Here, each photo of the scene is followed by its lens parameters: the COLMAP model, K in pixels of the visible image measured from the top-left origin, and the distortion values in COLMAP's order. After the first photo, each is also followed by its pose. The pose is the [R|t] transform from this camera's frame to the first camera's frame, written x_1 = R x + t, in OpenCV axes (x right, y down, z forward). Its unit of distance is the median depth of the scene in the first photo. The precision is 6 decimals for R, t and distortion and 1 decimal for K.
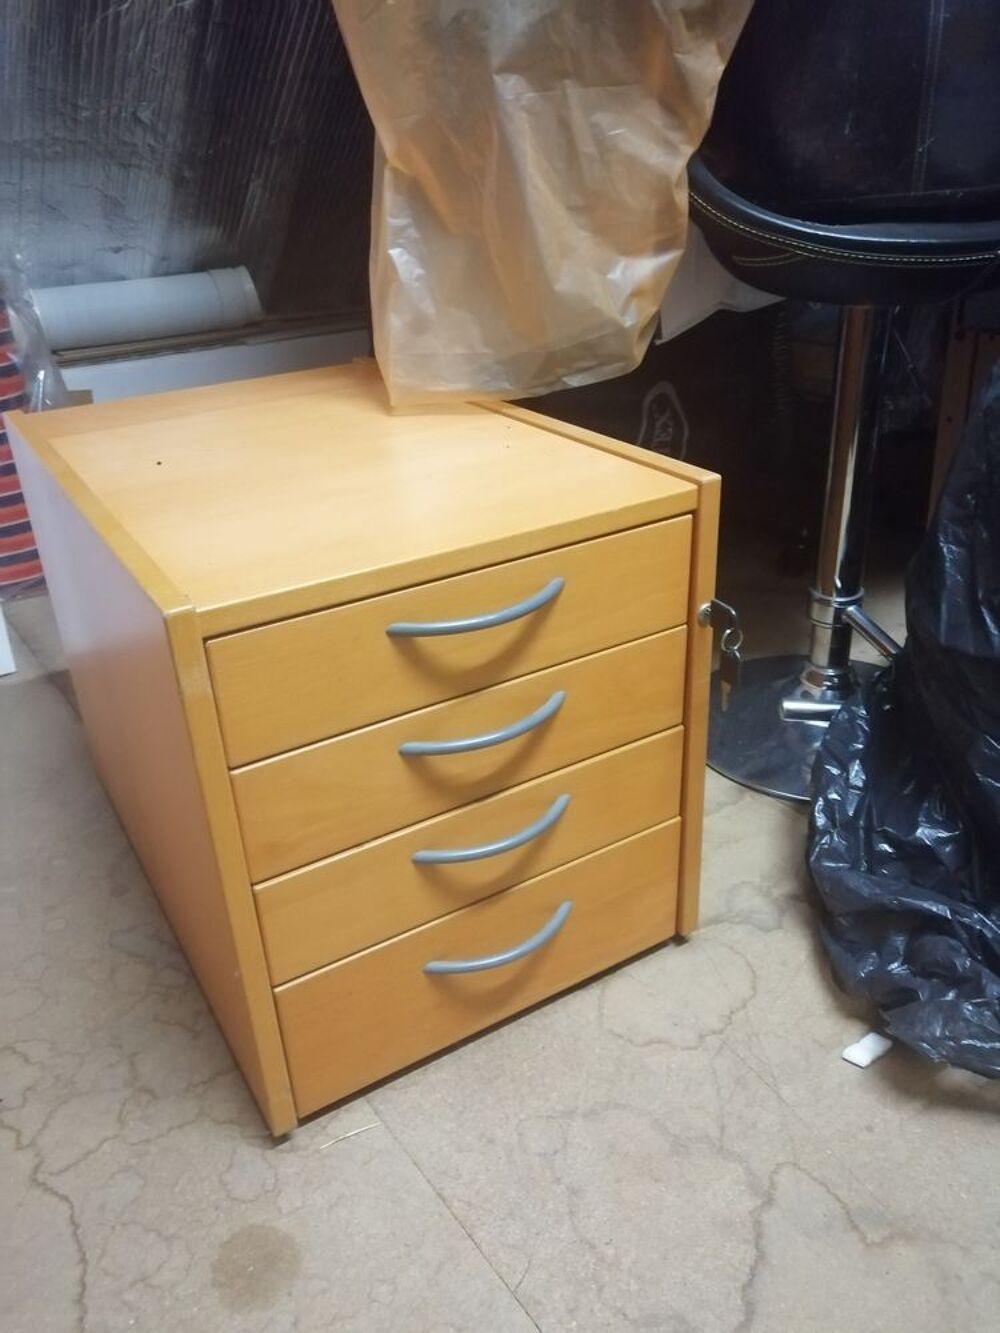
lens RADIAL K [[1049.4, 0, 524.5], [0, 1049.4, 651.9], [0, 0, 1]] dist [-0.023034, 0.055840]
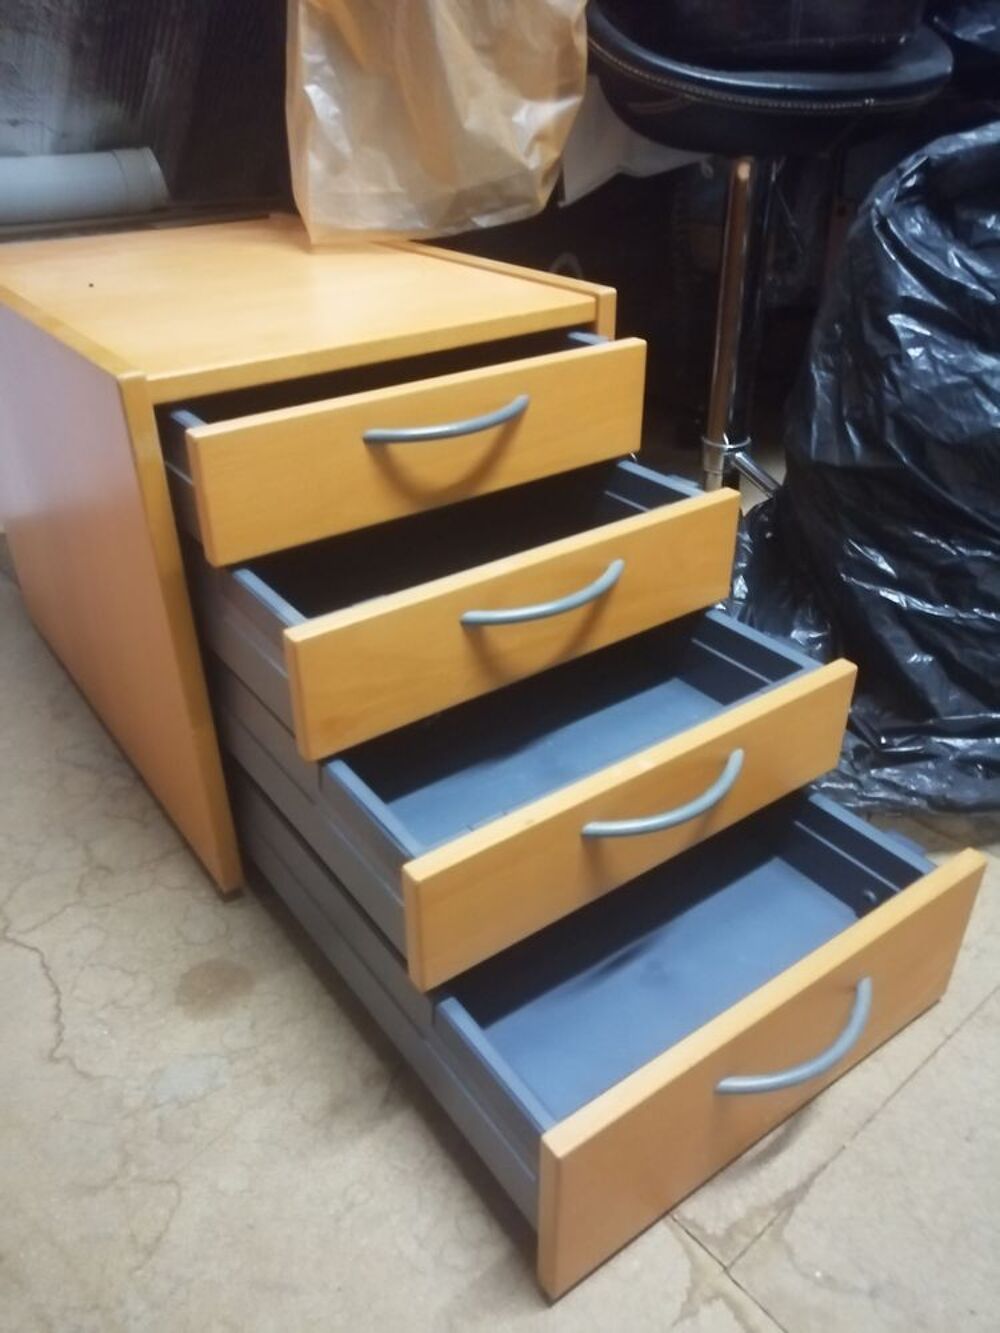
lens RADIAL K [[1049.4, 0, 523.9], [0, 1049.4, 669.9], [0, 0, 1]] dist [-0.023034, 0.055840]
pose [[0.996453, -0.016515, 0.082521, -0.007718], [0.011020, 0.997719, 0.066604, 0.137961], [-0.083432, -0.065458, 0.994361, -0.108654]]
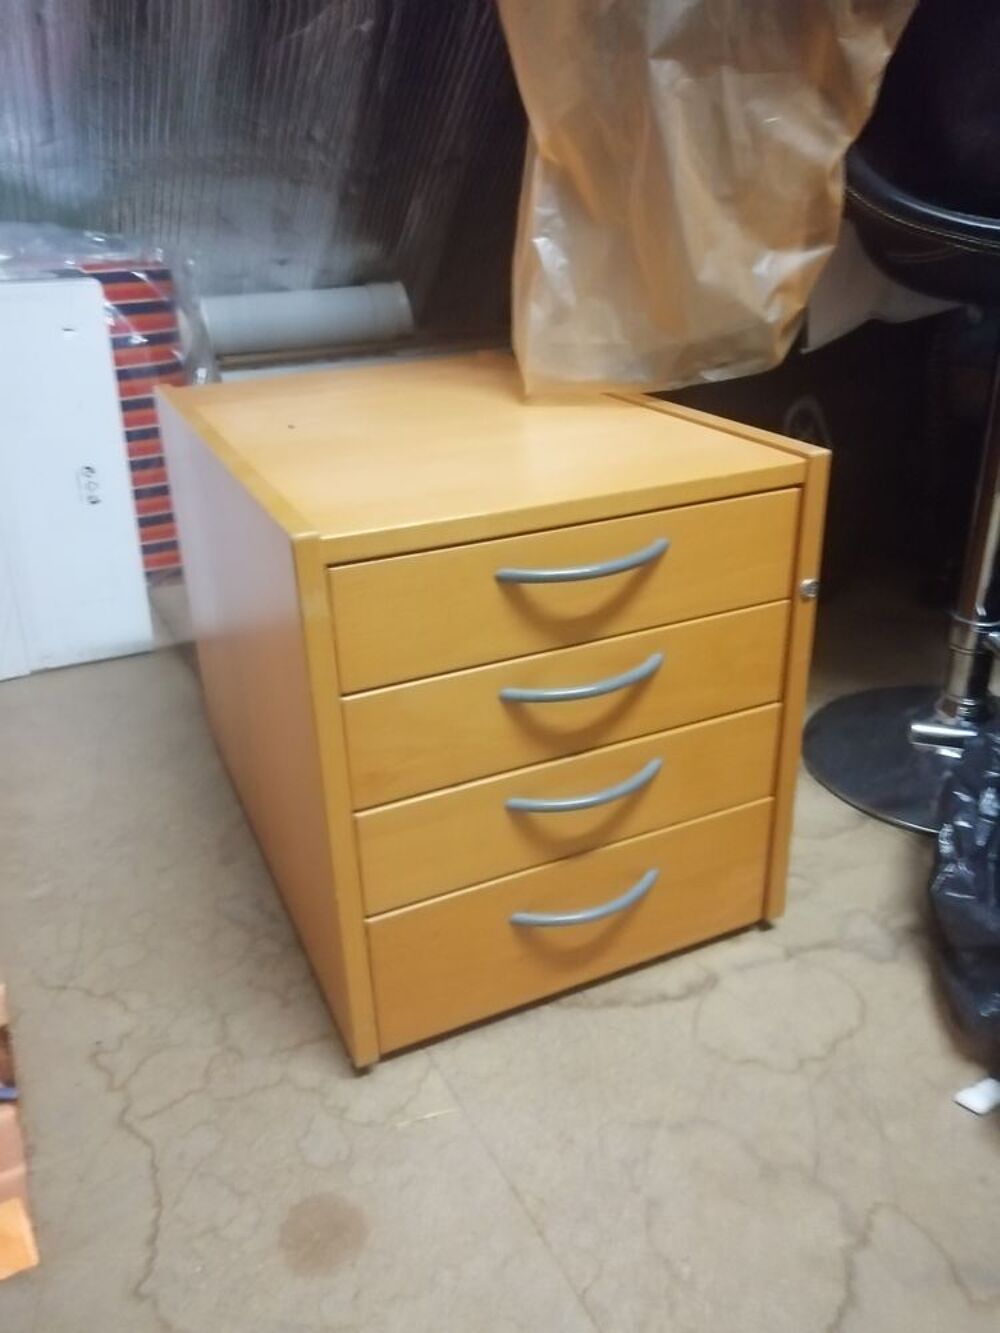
lens RADIAL K [[1049.4, 0, 522.6], [0, 1049.4, 653.2], [0, 0, 1]] dist [-0.023034, 0.055840]
pose [[0.989725, 0.068349, -0.125587, 0.013583], [-0.073233, 0.996711, -0.034688, 0.050631], [0.122803, 0.043529, 0.991476, 0.018271]]
